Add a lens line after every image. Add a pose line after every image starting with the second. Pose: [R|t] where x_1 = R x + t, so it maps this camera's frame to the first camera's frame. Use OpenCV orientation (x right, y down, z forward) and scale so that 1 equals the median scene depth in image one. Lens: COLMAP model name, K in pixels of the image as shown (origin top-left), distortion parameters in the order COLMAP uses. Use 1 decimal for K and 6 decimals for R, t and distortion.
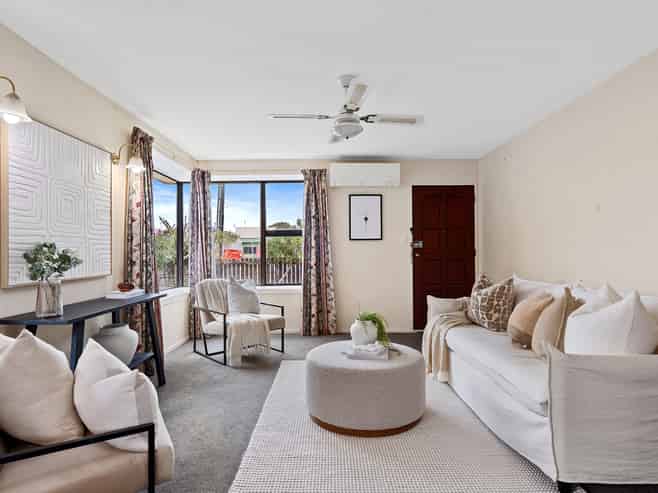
lens RADIAL K [[346.7, 0, 330.1], [0, 346.7, 244.4], [0, 0, 1]] dist [0.000299, 0.000040]
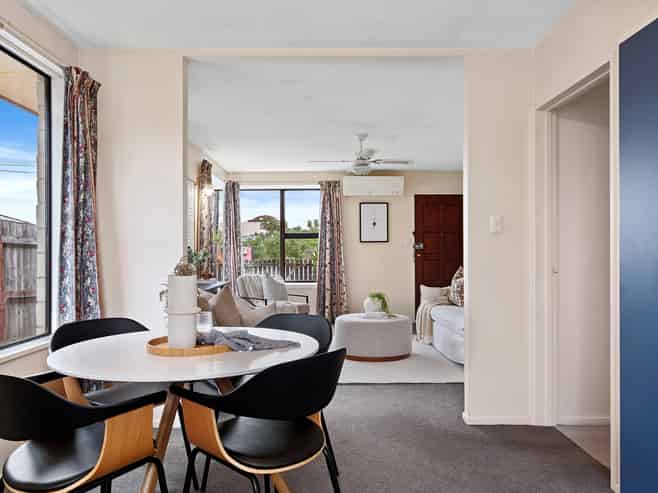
lens RADIAL K [[456.8, 0, 326.7], [0, 456.8, 249.4], [0, 0, 1]] dist [0.240643, -0.000049]
pose [[0.999998, 0.001716, 0.001093, -0.056720], [-0.001731, 0.999900, 0.014040, -0.009732], [-0.001069, -0.014042, 0.999901, -0.533801]]
